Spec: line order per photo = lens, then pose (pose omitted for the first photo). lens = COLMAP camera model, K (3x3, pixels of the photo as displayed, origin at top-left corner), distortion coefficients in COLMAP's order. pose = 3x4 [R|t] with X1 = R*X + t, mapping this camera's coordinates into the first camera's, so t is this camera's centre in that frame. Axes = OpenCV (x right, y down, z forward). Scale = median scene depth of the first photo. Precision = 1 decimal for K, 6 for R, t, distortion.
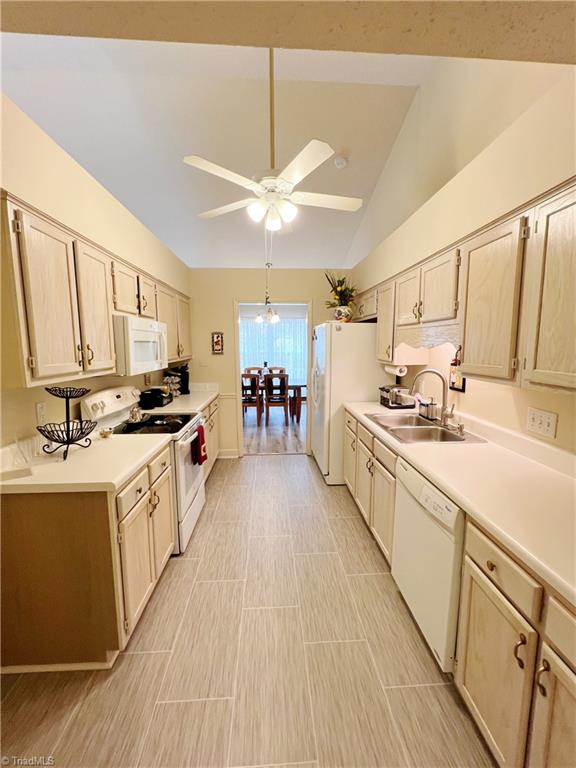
lens RADIAL K [[309.3, 0, 288.8], [0, 309.3, 385.2], [0, 0, 1]] dist [-0.002147, 0.000434]
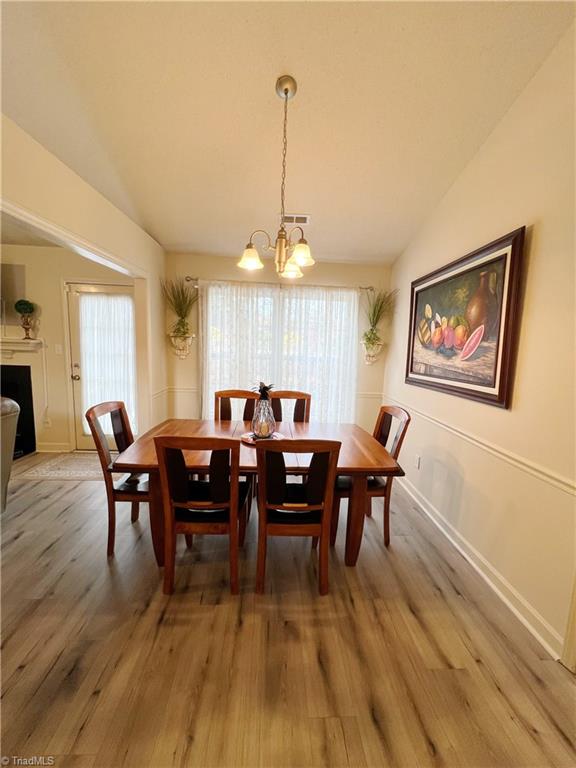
lens RADIAL K [[309.3, 0, 291.3], [0, 309.3, 384.3], [0, 0, 1]] dist [-0.002147, 0.000434]
pose [[0.999265, 0.038308, 0.001091, -0.104071], [-0.038303, 0.999257, -0.004282, -0.176120], [-0.001254, 0.004237, 0.999990, 1.497129]]
